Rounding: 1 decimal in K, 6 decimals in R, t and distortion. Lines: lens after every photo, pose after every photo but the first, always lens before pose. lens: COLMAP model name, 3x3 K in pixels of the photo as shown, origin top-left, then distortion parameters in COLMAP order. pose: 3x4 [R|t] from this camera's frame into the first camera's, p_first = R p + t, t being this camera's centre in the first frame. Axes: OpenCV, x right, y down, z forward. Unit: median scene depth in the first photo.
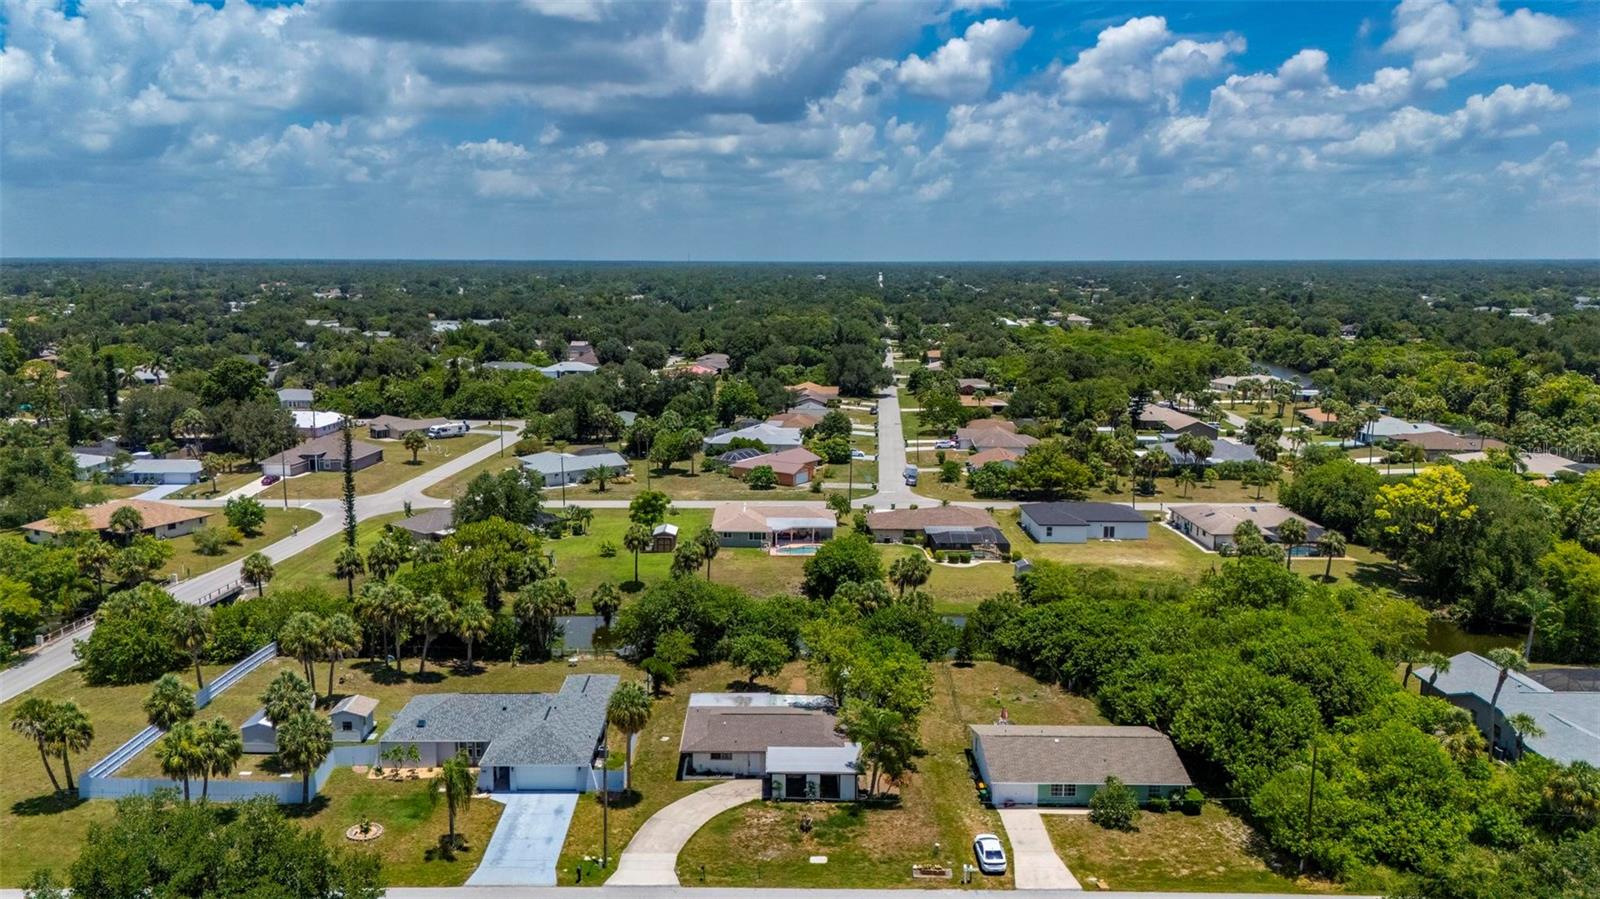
lens RADIAL K [[1181.7, 0, 778.8], [0, 1181.7, 413.3], [0, 0, 1]] dist [0.063434, -0.064580]
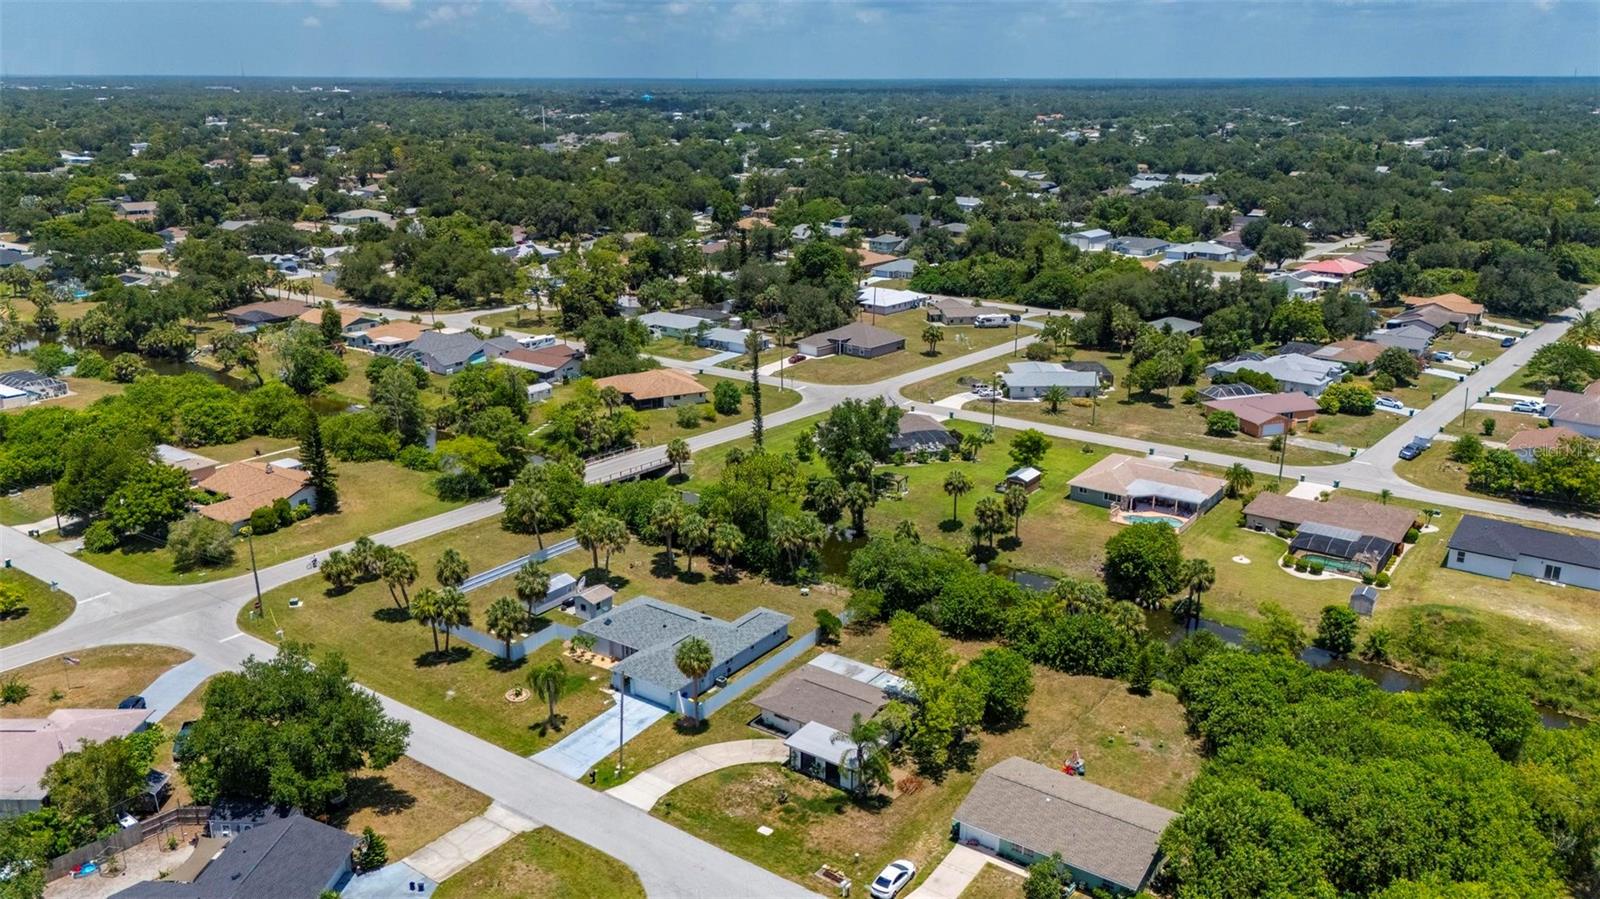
lens RADIAL K [[1181.7, 0, 812.8], [0, 1181.7, 463.3], [0, 0, 1]] dist [0.063434, -0.064580]
pose [[0.817311, 0.176823, -0.548394, 0.566357], [-0.075420, 0.976390, 0.202422, -0.187370], [0.571240, -0.124082, 0.811350, 0.114612]]
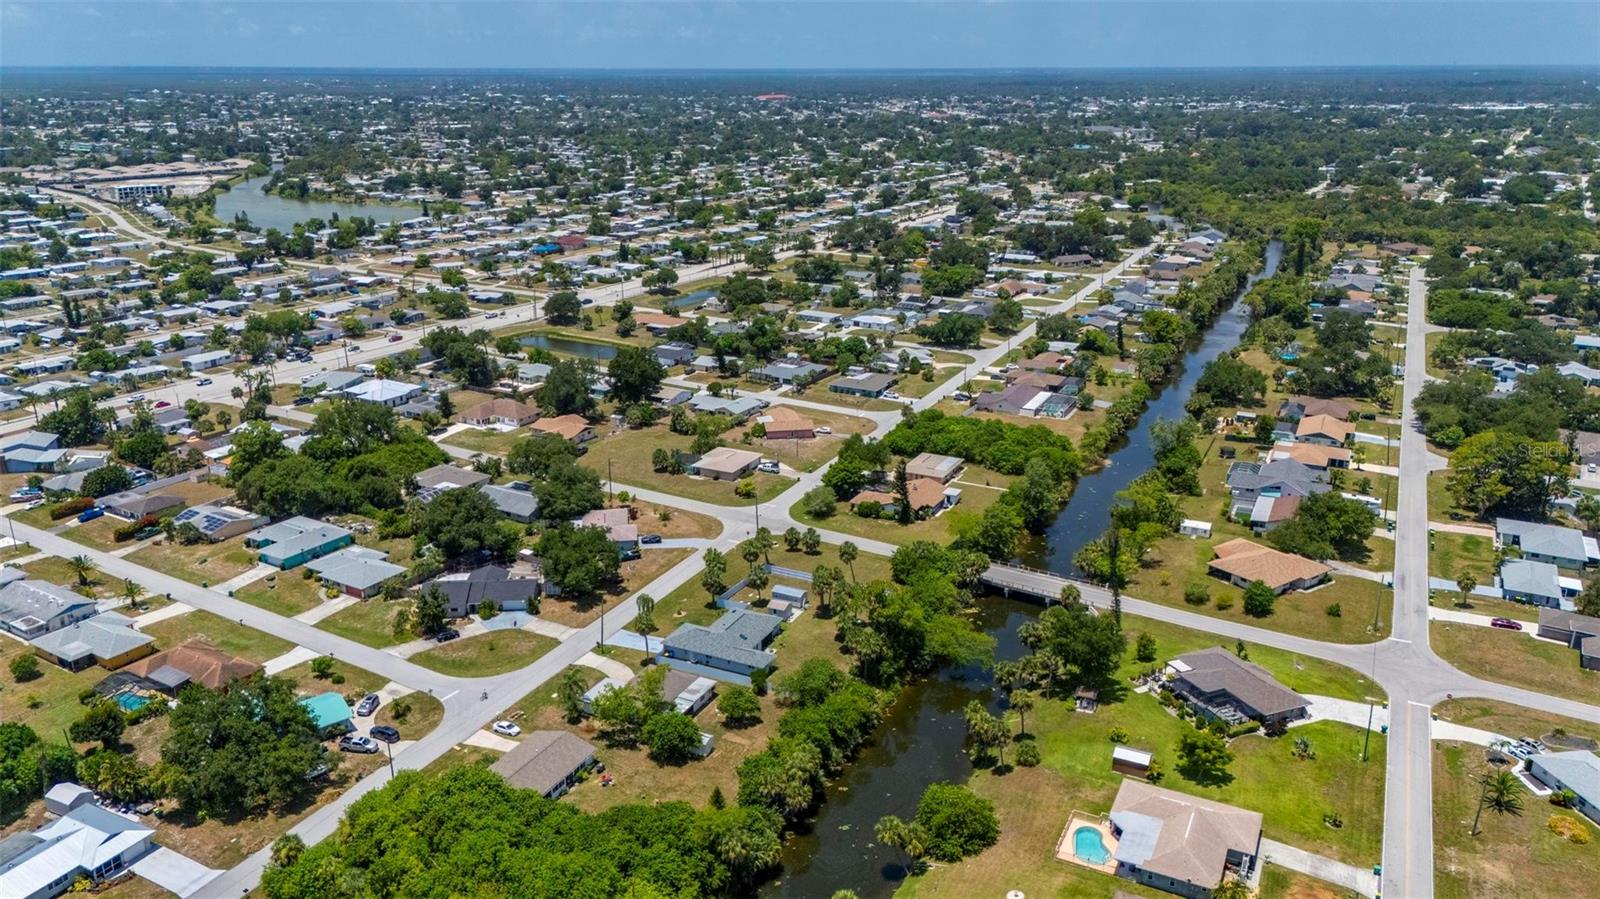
lens RADIAL K [[1181.7, 0, 792.5], [0, 1181.7, 451.5], [0, 0, 1]] dist [0.063434, -0.064580]
pose [[-0.444232, 0.272851, -0.853352, 1.445891], [-0.122040, 0.925188, 0.359351, -0.816645], [0.887561, 0.263778, -0.377700, 1.881525]]
